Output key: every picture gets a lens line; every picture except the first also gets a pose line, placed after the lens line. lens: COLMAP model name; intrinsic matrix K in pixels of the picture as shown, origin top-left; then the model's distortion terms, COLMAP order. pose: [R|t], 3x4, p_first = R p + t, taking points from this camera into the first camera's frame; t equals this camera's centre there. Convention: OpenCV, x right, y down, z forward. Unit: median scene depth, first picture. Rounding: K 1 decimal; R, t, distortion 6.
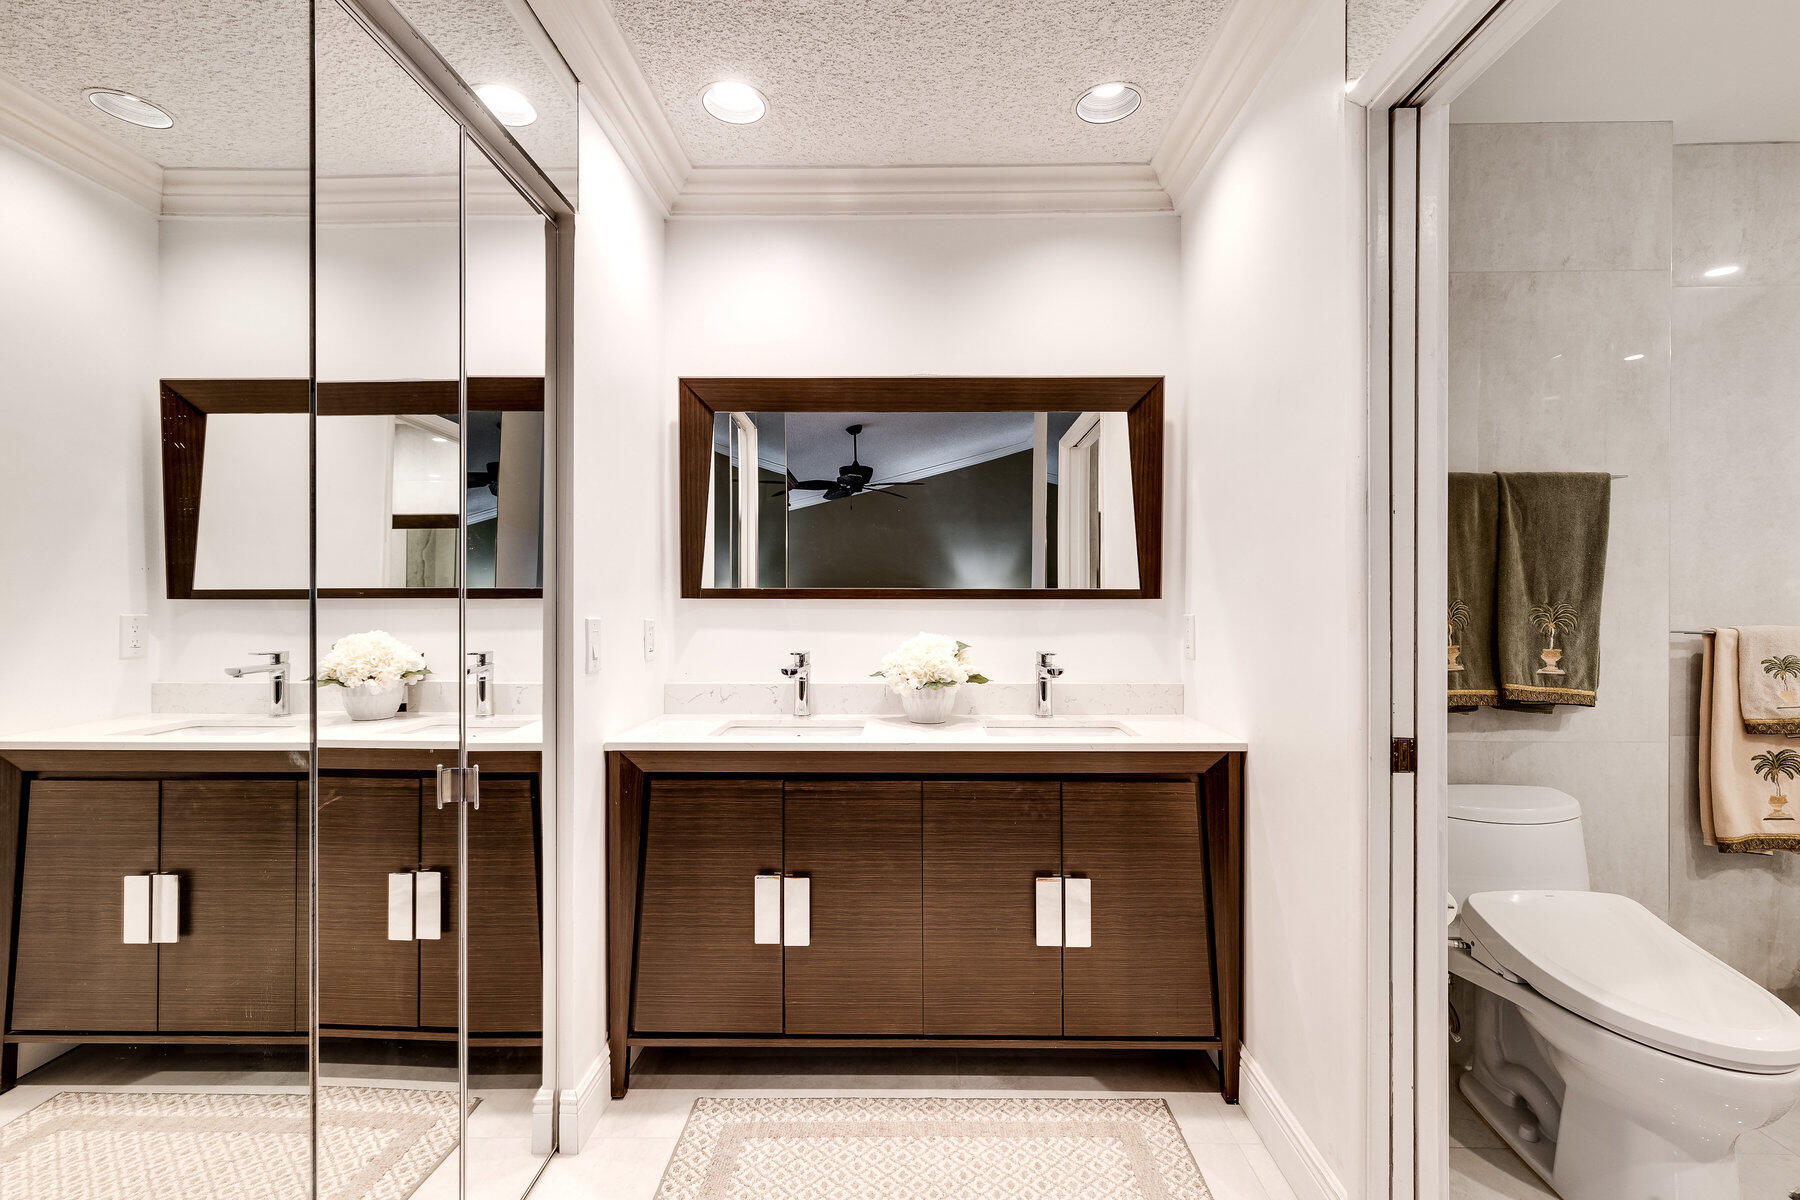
lens RADIAL K [[812.0, 0, 902.6], [0, 812.0, 608.6], [0, 0, 1]] dist [0.007891, -0.001968]
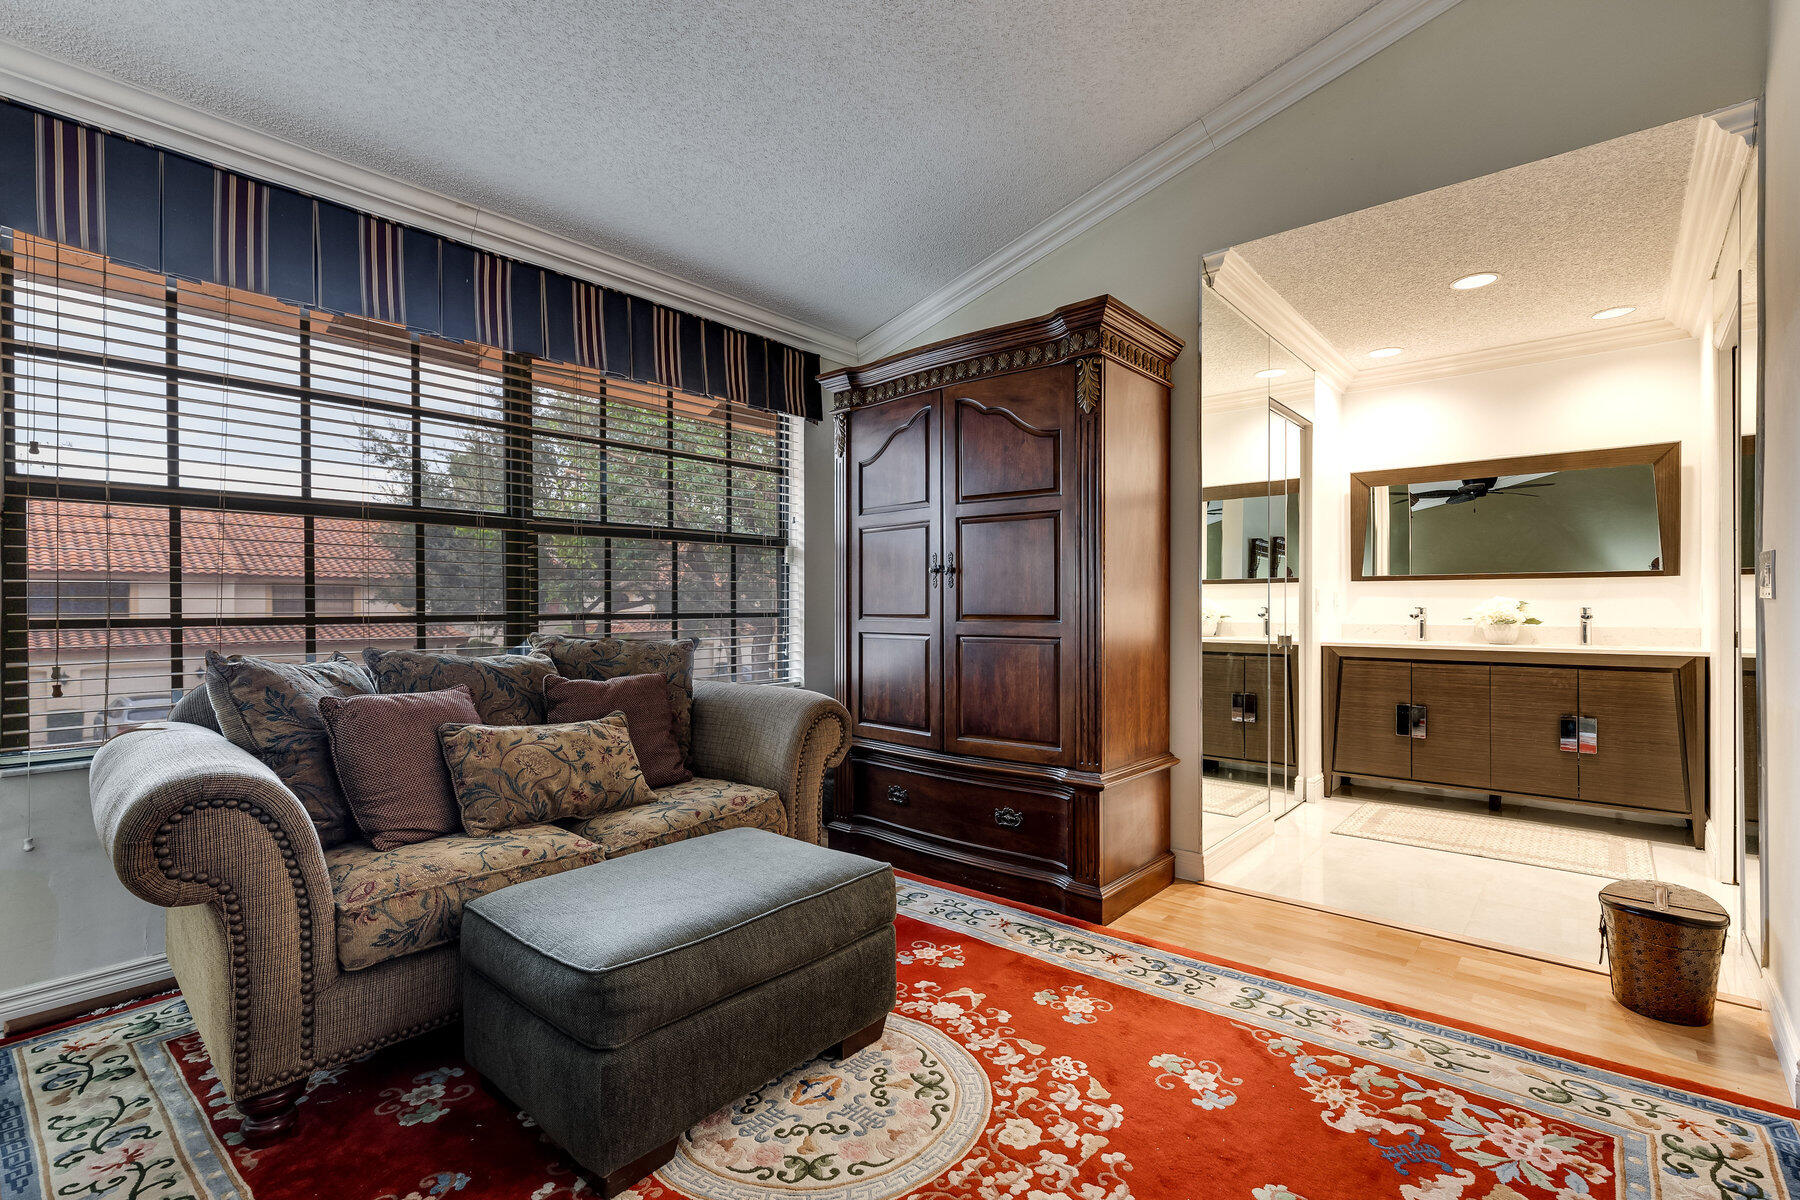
lens RADIAL K [[812.0, 0, 902.6], [0, 812.0, 608.6], [0, 0, 1]] dist [0.007891, -0.001968]
pose [[0.765872, 0.000206, -0.642993, 0.188156], [0.003967, 0.999979, 0.005046, 0.044279], [0.642980, -0.006415, 0.765856, -1.363991]]
